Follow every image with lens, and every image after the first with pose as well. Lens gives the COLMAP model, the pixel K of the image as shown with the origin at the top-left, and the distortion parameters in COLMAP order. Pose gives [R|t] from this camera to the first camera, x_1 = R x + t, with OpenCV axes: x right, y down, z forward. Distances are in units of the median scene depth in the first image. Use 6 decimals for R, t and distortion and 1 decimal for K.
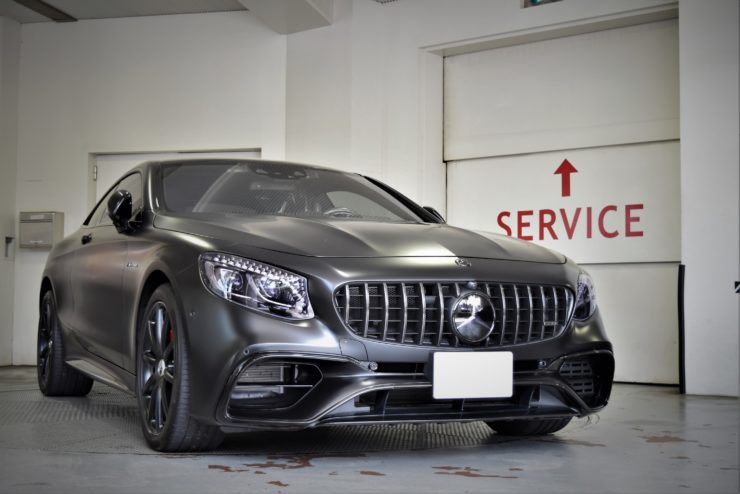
lens RADIAL K [[1135.1, 0, 386.2], [0, 1135.1, 248.4], [0, 0, 1]] dist [-0.050661, 0.039931]
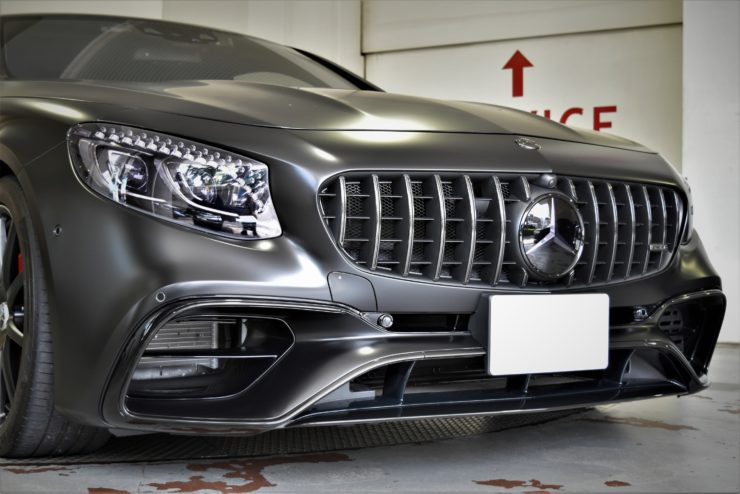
lens RADIAL K [[1133.3, 0, 370.0], [0, 1133.3, 247.0], [0, 0, 1]] dist [-0.011987, 0.061489]
pose [[0.993752, -0.000425, 0.111612, -0.079638], [-0.006035, 0.998325, 0.057531, 0.032987], [-0.111450, -0.057845, 0.992085, 0.423975]]
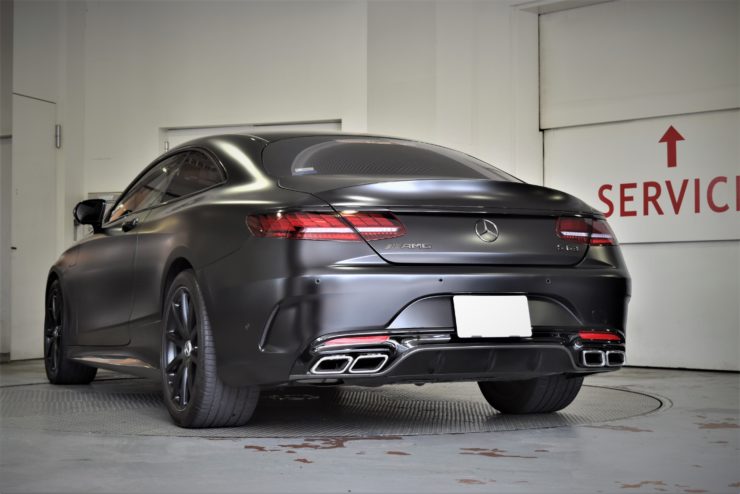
lens RADIAL K [[1324.4, 0, 370.0], [0, 1324.4, 247.0], [0, 0, 1]] dist [-0.042397, -0.162276]
pose [[0.992724, -0.009367, -0.120050, 0.096352], [0.011559, 0.999779, 0.017578, -0.007237], [0.119859, -0.018837, 0.992612, -0.162658]]
